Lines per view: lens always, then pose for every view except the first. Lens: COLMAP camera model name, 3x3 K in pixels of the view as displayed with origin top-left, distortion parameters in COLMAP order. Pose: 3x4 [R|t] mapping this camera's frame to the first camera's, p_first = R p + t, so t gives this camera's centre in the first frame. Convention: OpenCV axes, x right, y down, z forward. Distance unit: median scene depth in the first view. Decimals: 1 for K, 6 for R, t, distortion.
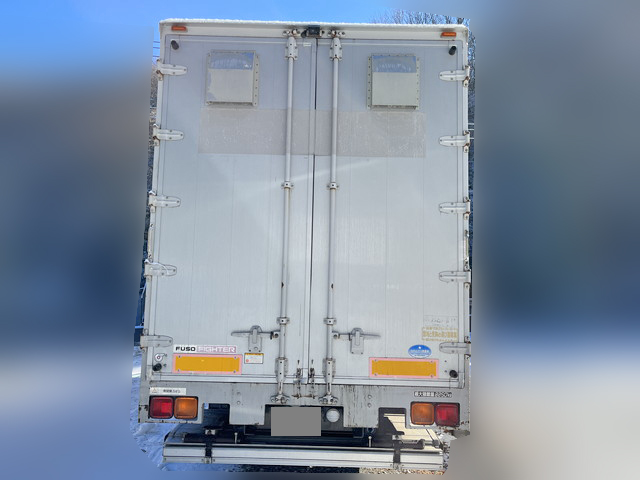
lens RADIAL K [[482.8, 0, 319.3], [0, 482.8, 238.6], [0, 0, 1]] dist [0.066978, -0.094168]
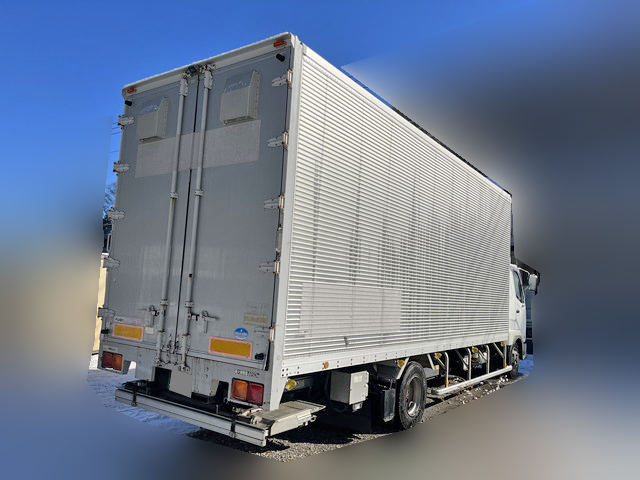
lens RADIAL K [[482.8, 0, 317.5], [0, 482.8, 244.0], [0, 0, 1]] dist [0.066978, -0.094168]
pose [[0.818648, -0.030883, -0.573464, 0.980816], [0.017705, 0.999436, -0.028548, 0.059334], [0.574022, 0.013217, 0.818733, 0.180284]]
